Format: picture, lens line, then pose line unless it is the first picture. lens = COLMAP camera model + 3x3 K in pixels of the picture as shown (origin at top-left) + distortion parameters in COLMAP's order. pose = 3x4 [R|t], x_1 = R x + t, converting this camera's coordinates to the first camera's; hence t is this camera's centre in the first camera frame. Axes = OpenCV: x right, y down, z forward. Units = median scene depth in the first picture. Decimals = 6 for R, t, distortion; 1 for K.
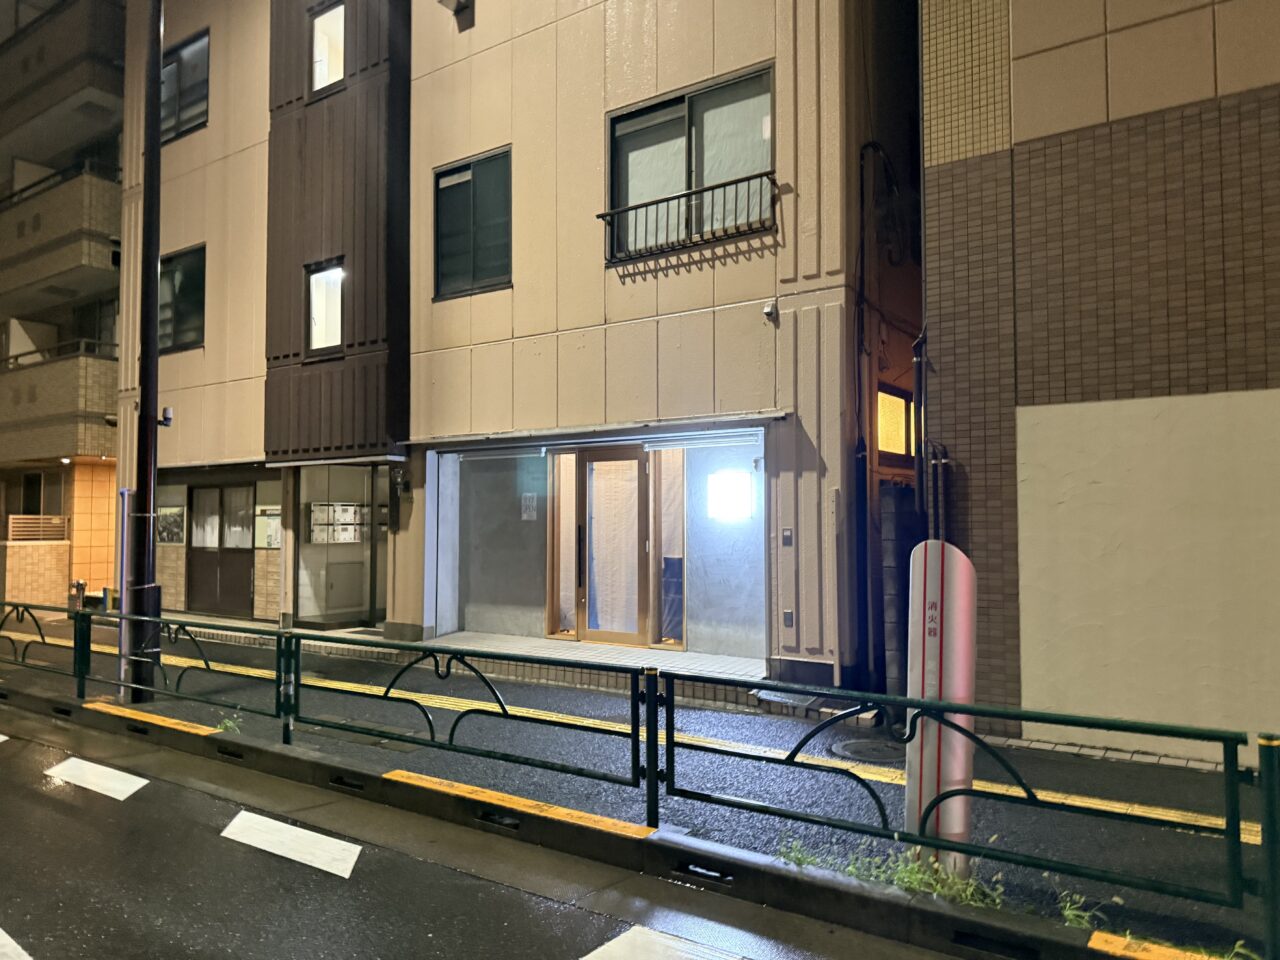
lens RADIAL K [[895.0, 0, 645.0], [0, 895.0, 500.1], [0, 0, 1]] dist [0.076761, -0.128190]
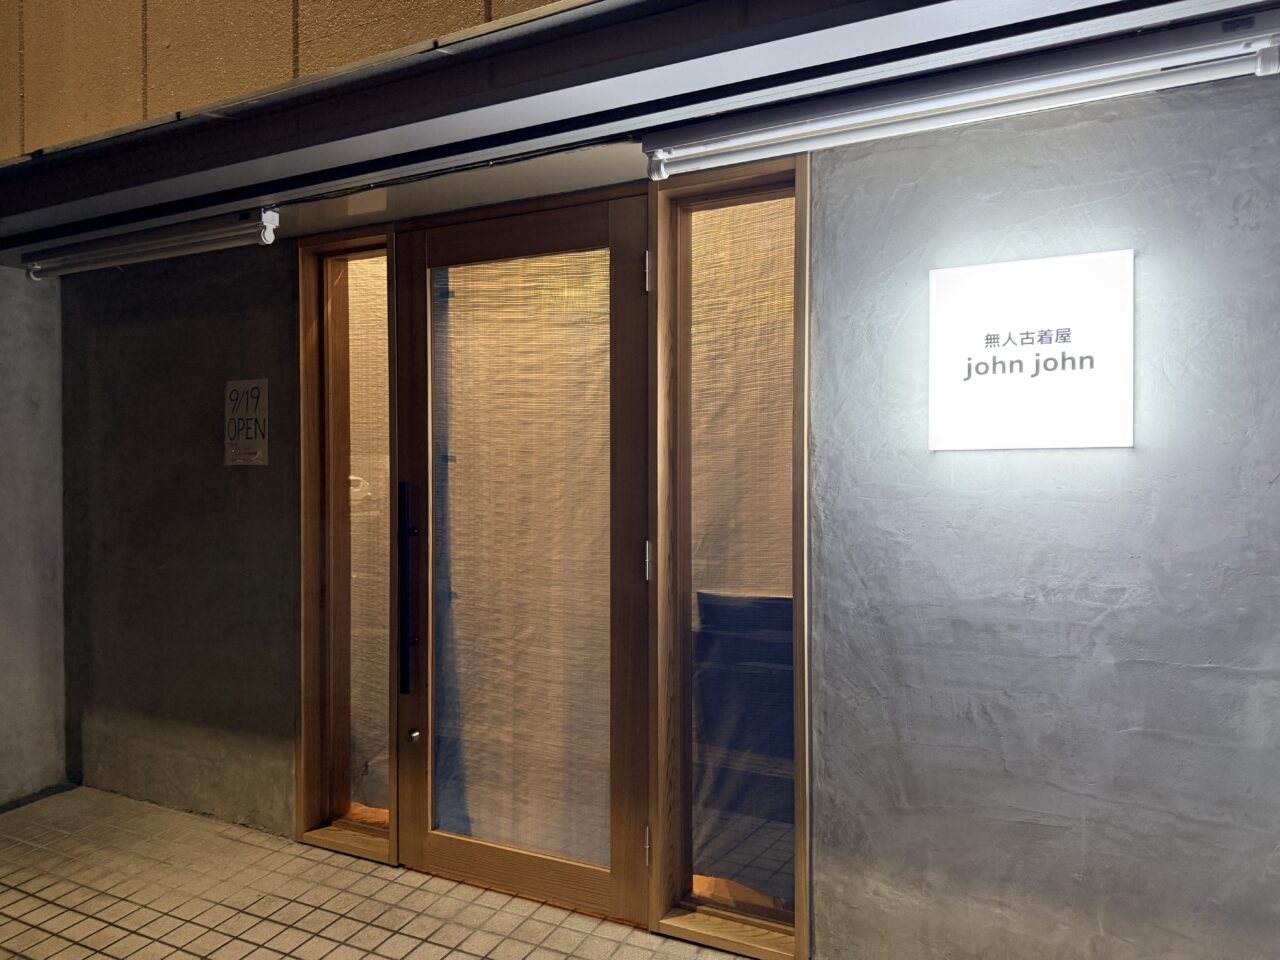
lens RADIAL K [[898.7, 0, 640.0], [0, 898.7, 480.0], [0, 0, 1]] dist [0.096210, -0.123437]
pose [[0.991990, -0.002884, 0.126281, -0.034158], [-0.001227, 0.999472, 0.032463, 0.017786], [-0.126308, -0.032358, 0.991463, 0.716893]]
